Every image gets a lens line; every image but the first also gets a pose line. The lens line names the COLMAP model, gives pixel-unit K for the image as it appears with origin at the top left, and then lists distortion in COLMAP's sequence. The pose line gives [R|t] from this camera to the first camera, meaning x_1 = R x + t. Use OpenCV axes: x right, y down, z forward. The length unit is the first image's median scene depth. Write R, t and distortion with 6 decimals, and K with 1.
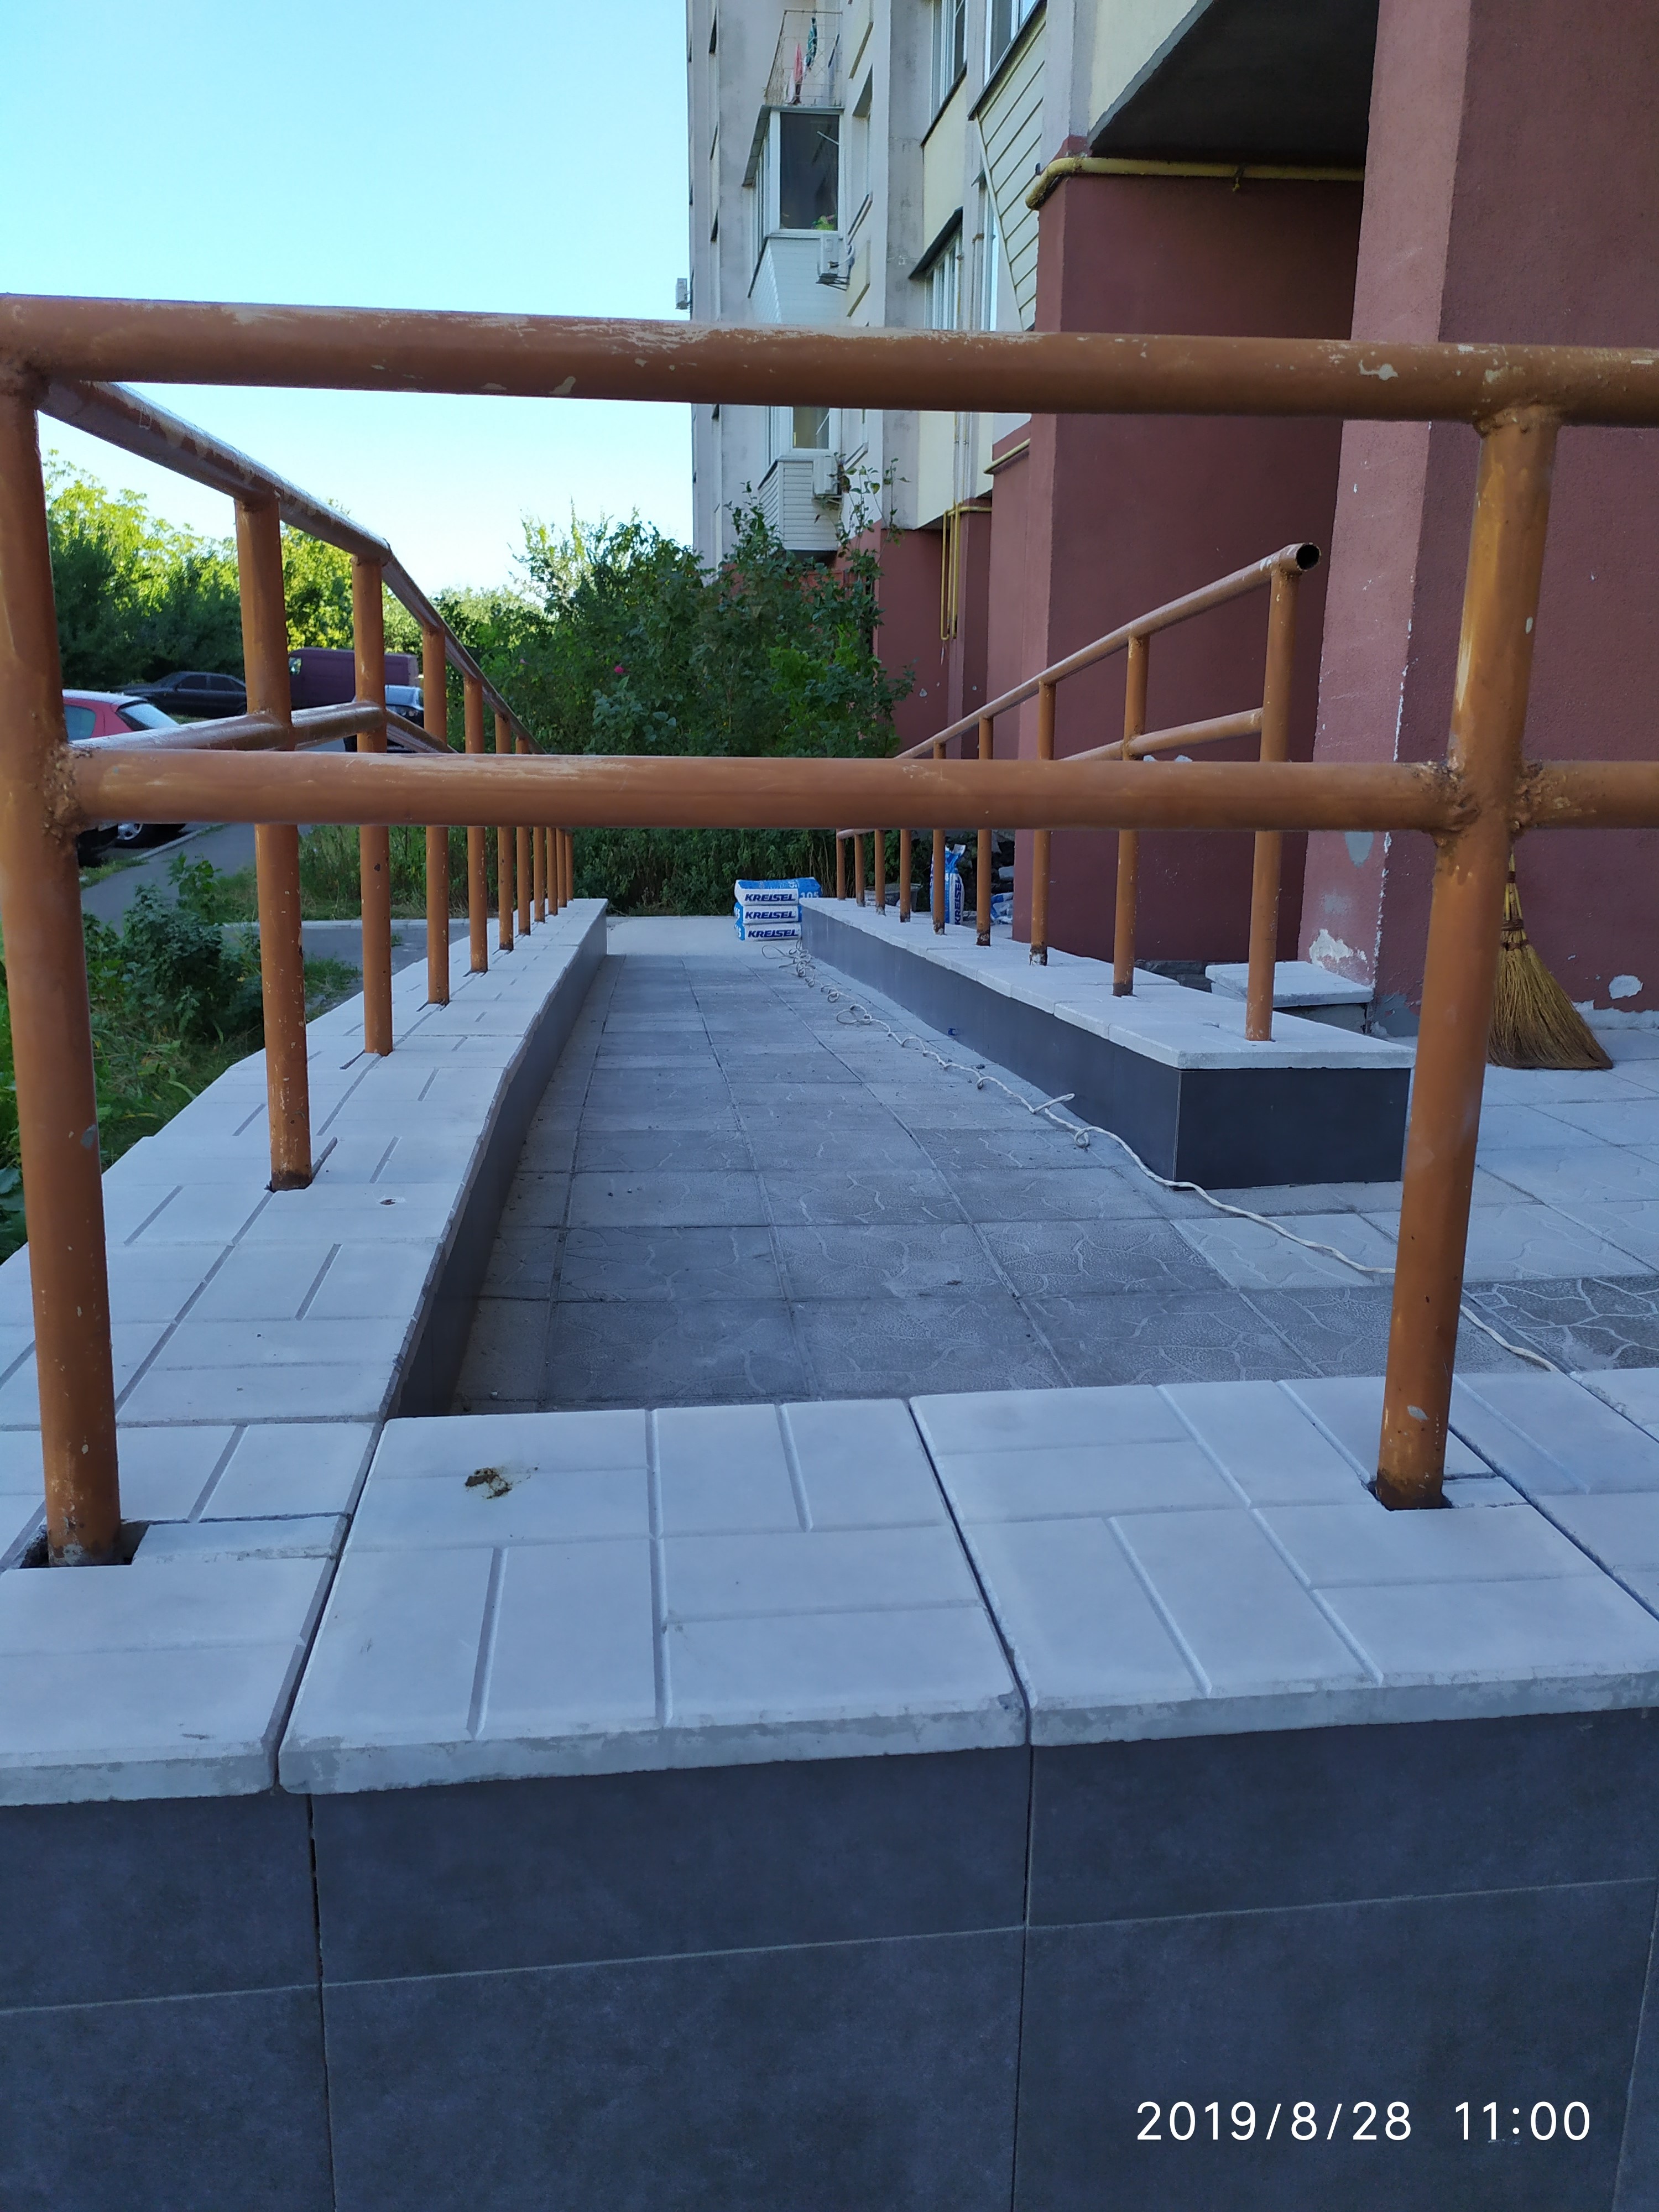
lens RADIAL K [[1637.2, 0, 818.2], [0, 1637.2, 1107.7], [0, 0, 1]] dist [0.085743, -0.098826]
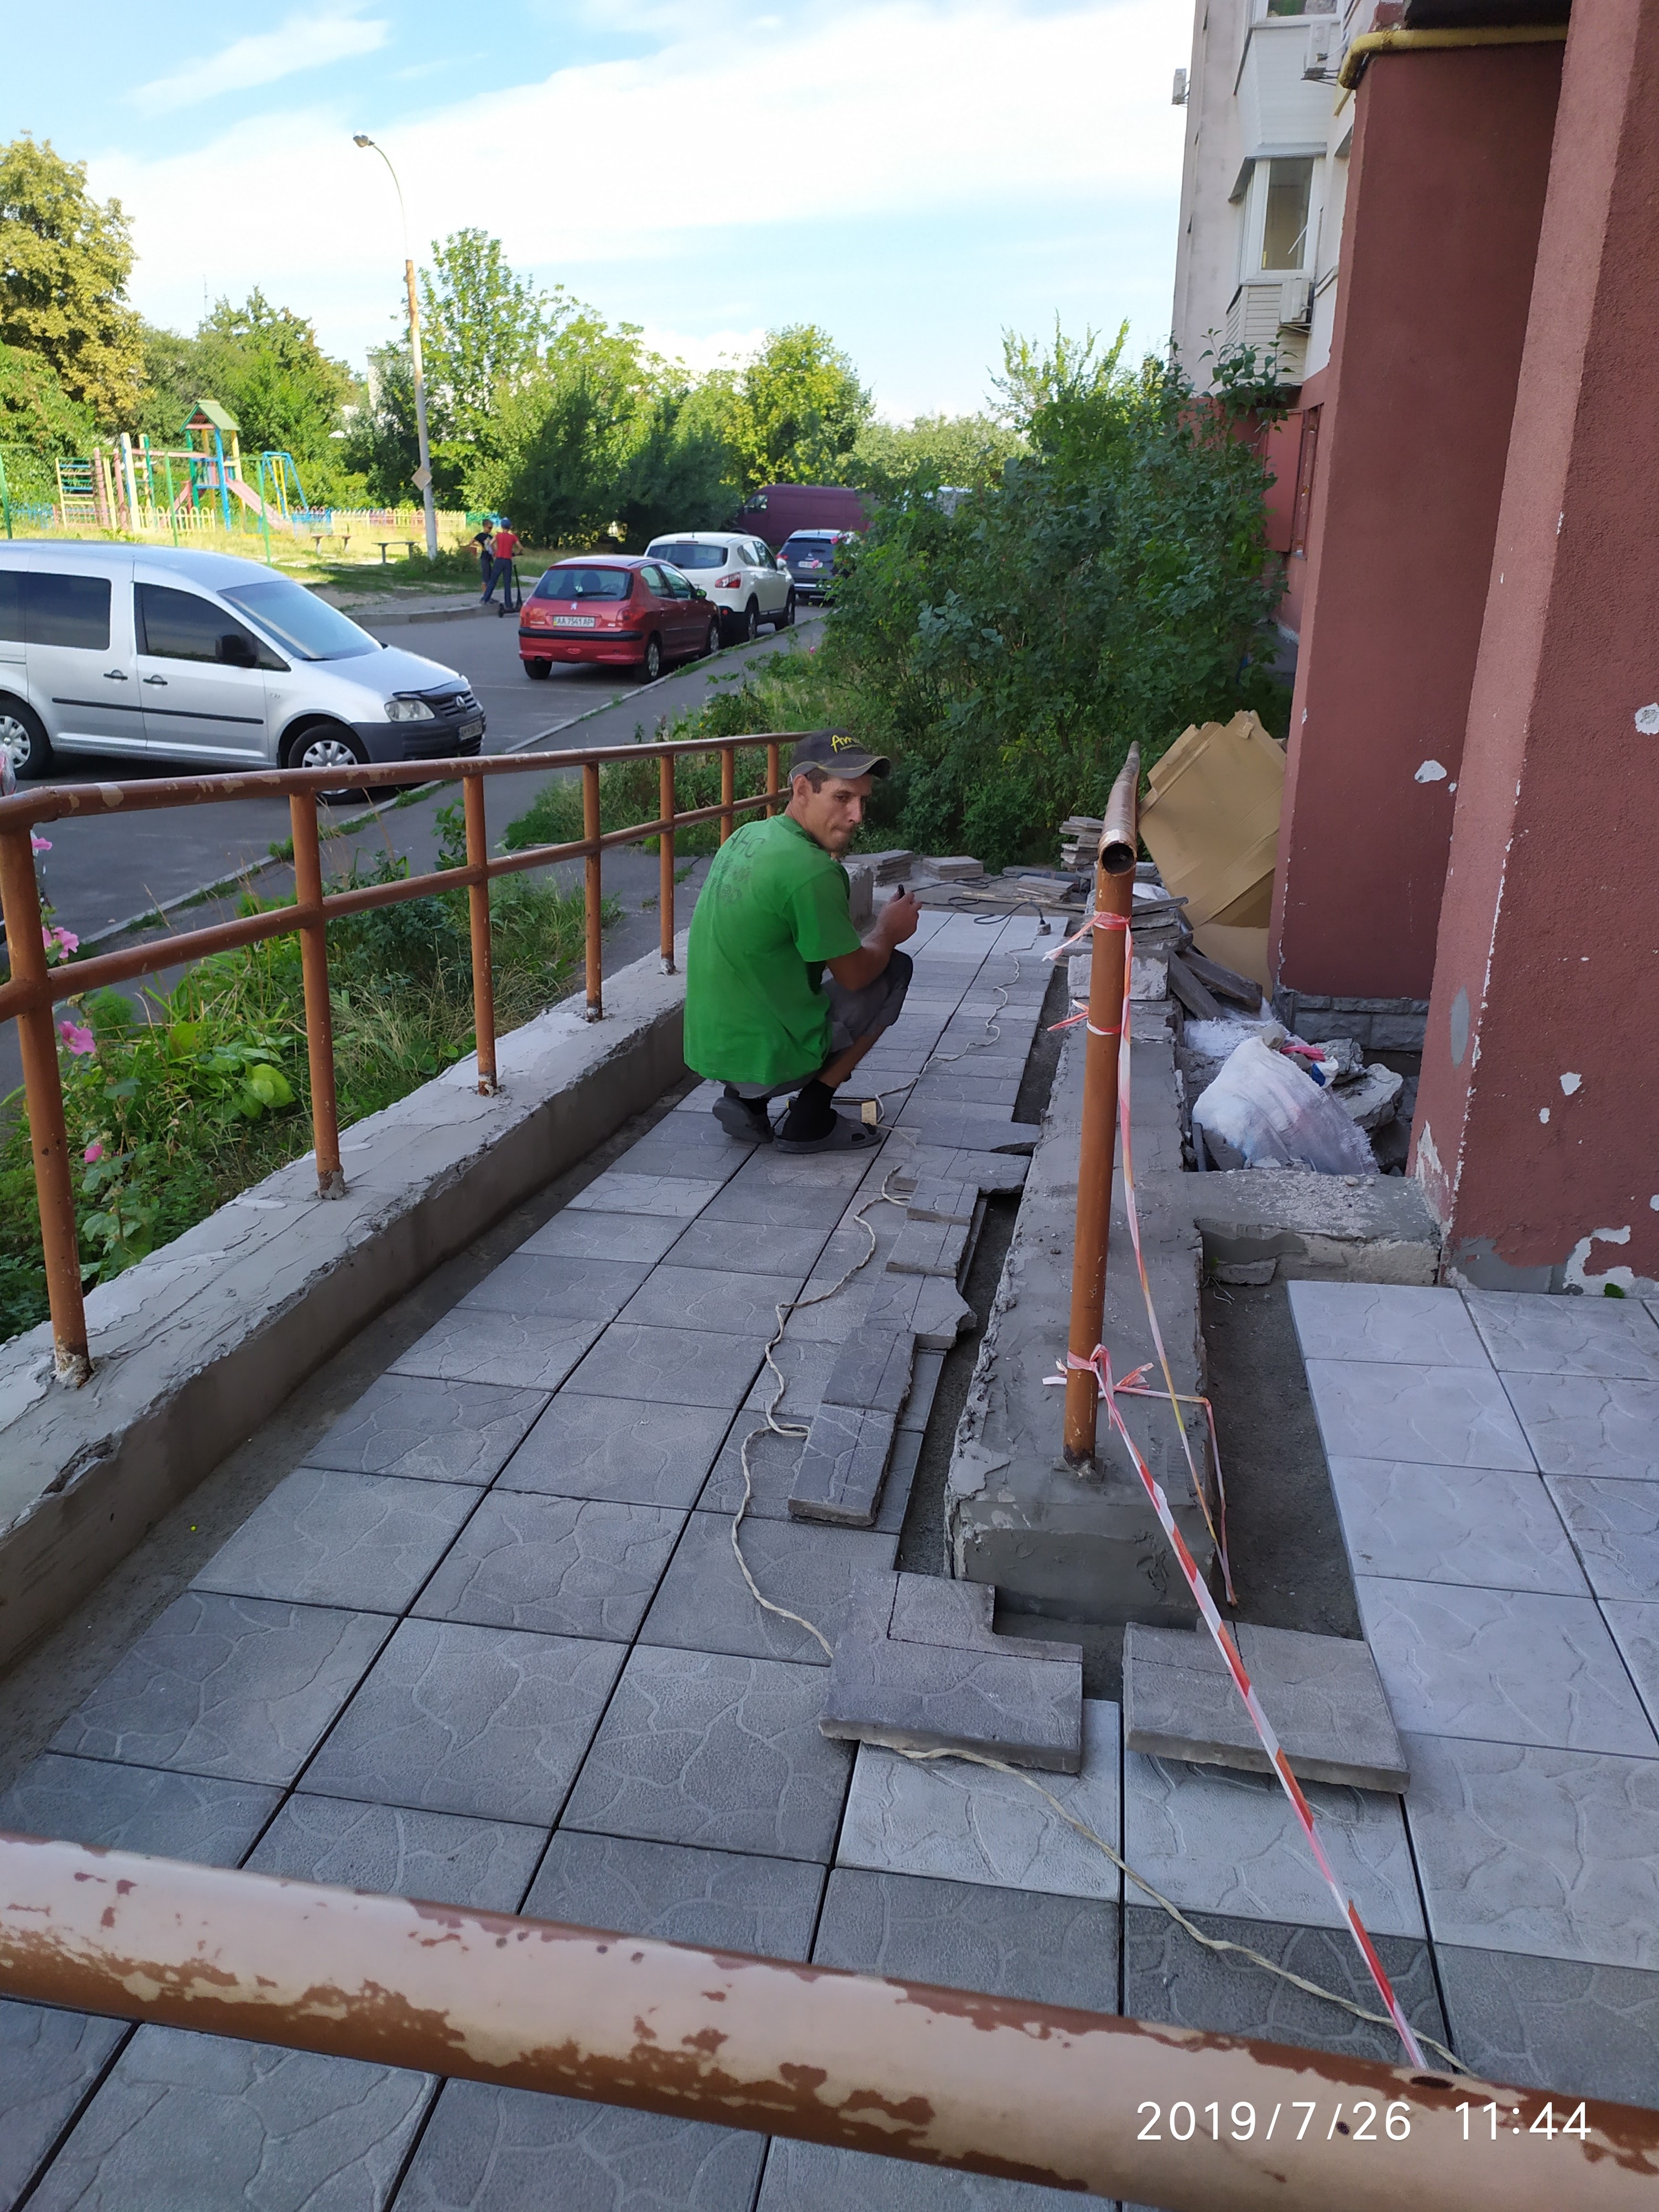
lens RADIAL K [[1638.2, 0, 834.9], [0, 1638.2, 1110.7], [0, 0, 1]] dist [0.081896, -0.083227]
pose [[0.962525, 0.090566, -0.255622, 0.043388], [-0.064299, 0.991925, 0.109322, -0.034095], [0.263459, -0.088789, 0.960576, 0.028290]]
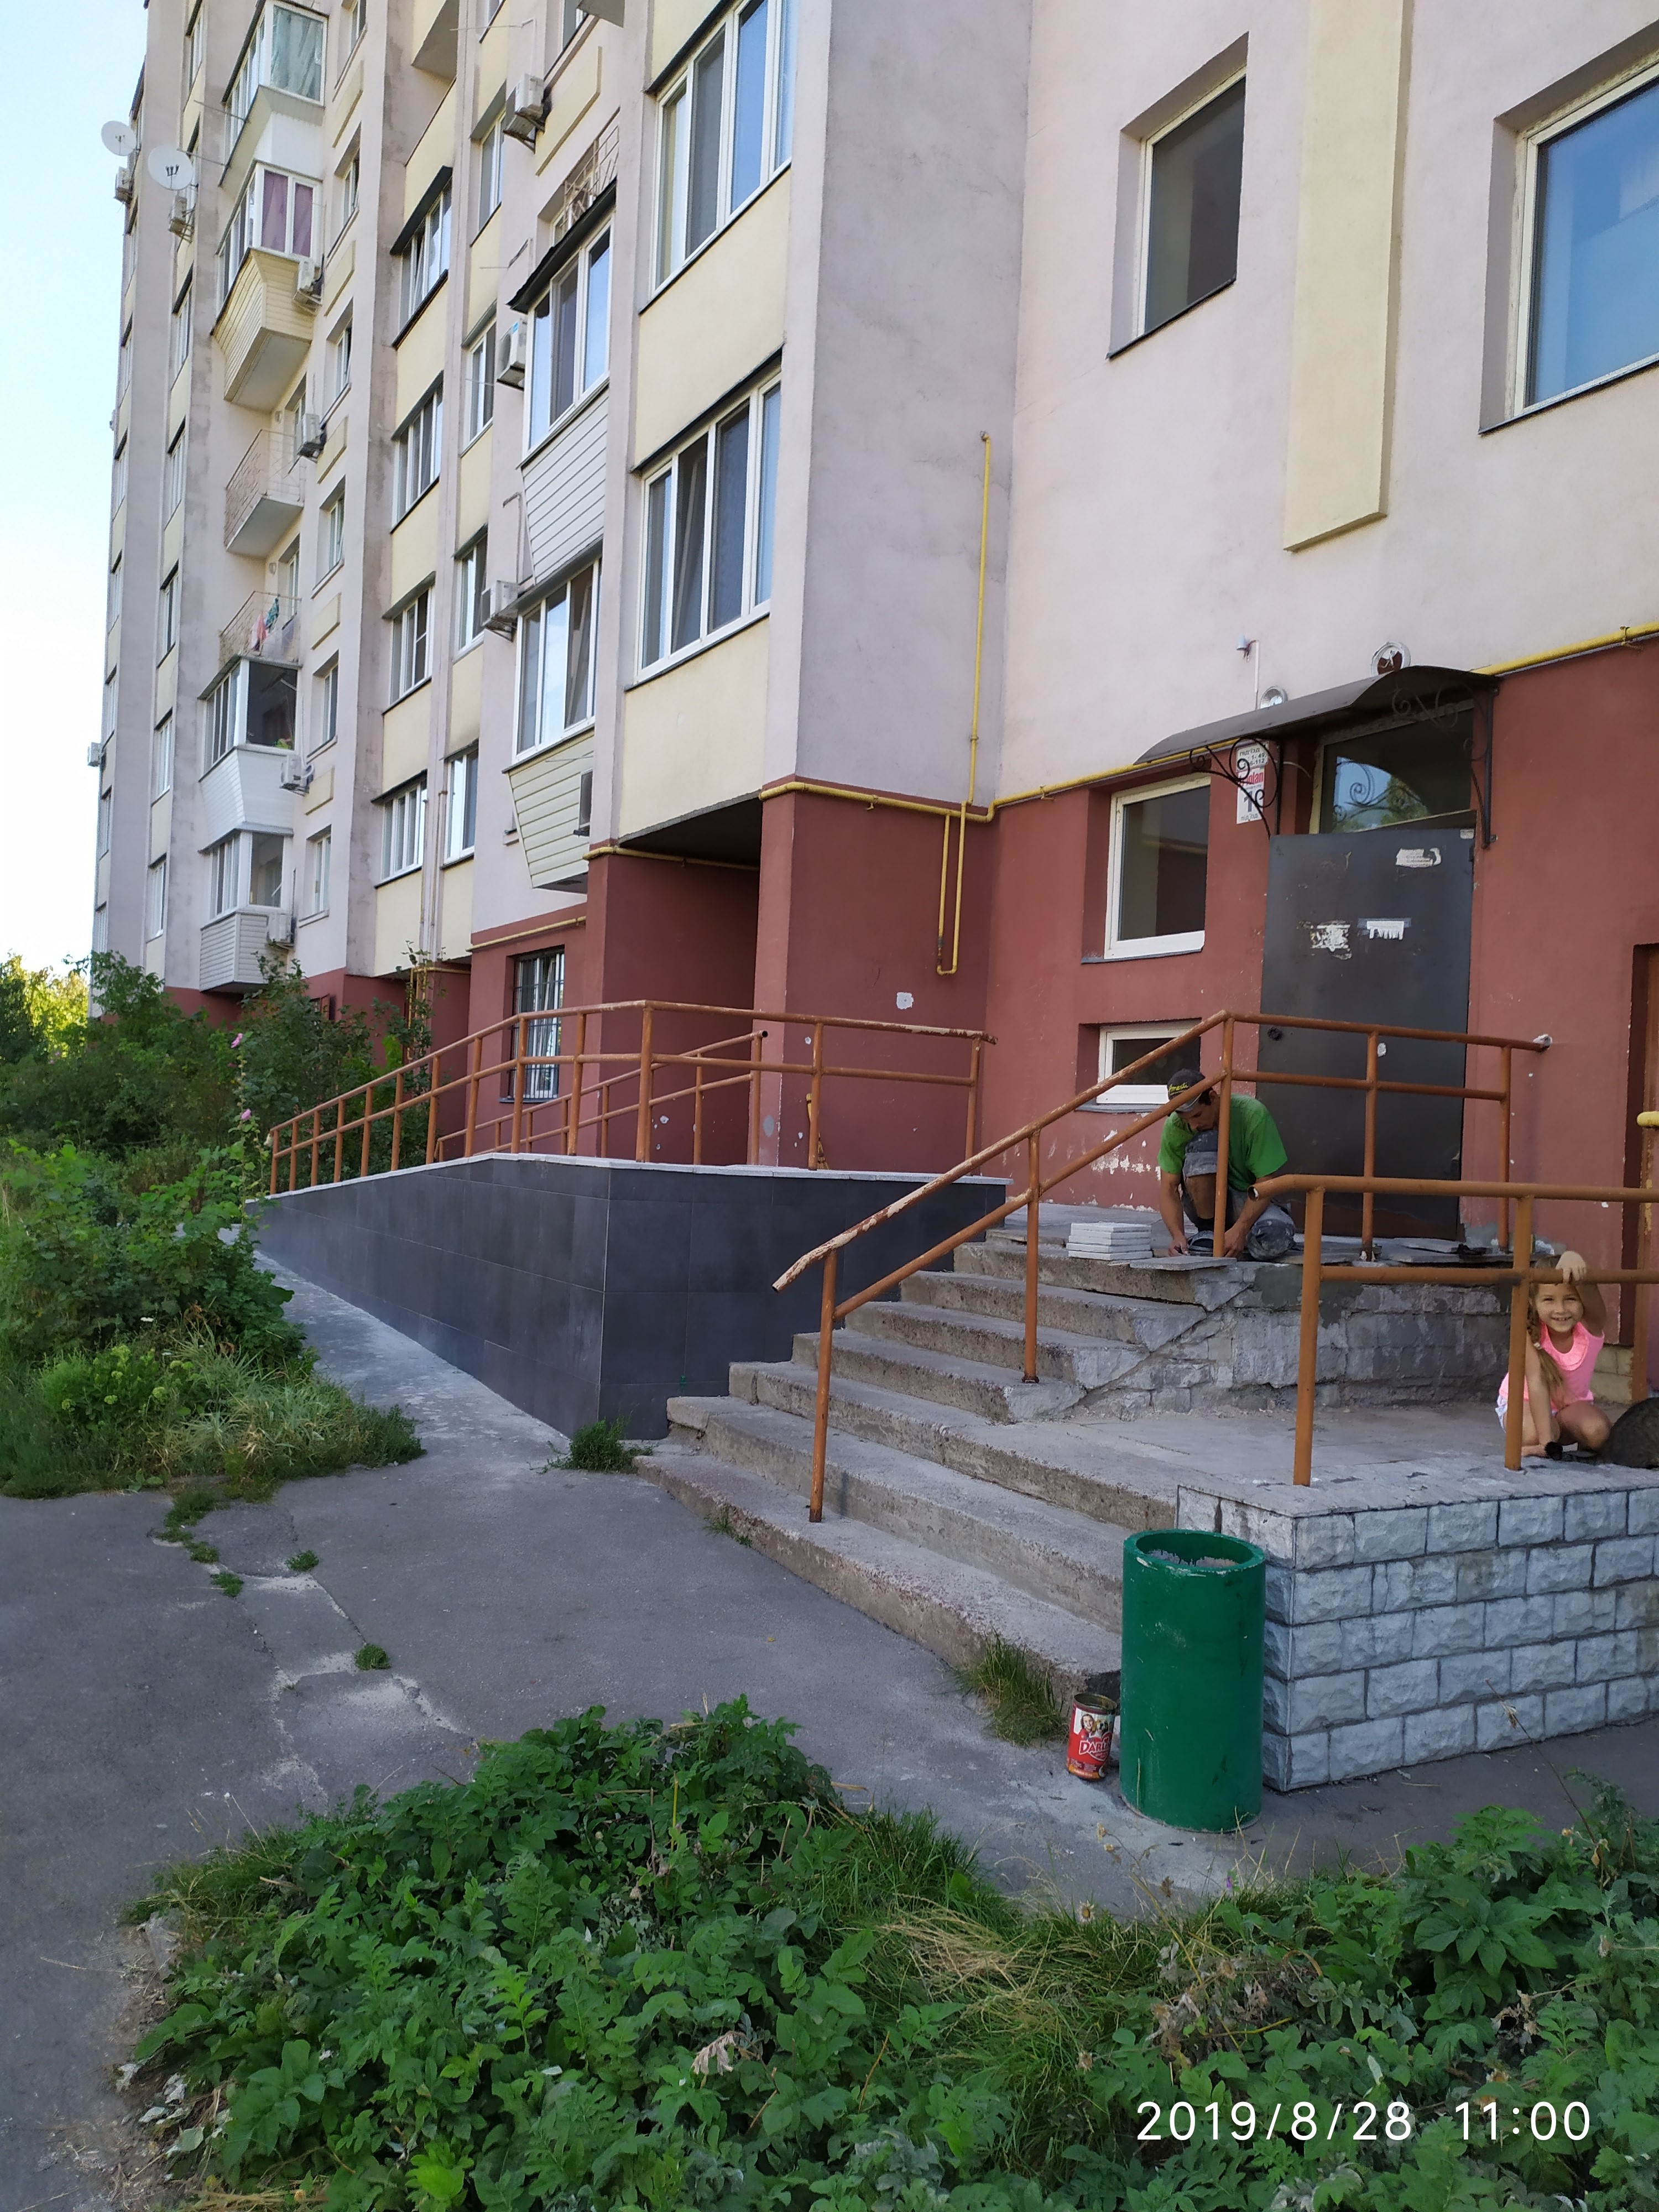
lens RADIAL K [[1638.2, 0, 834.9], [0, 1638.2, 1110.7], [0, 0, 1]] dist [0.081896, -0.083227]
pose [[0.918088, 0.037164, 0.394630, -0.118494], [0.063155, 0.969161, -0.238199, 0.084844], [-0.391313, 0.243610, 0.887428, -0.269729]]
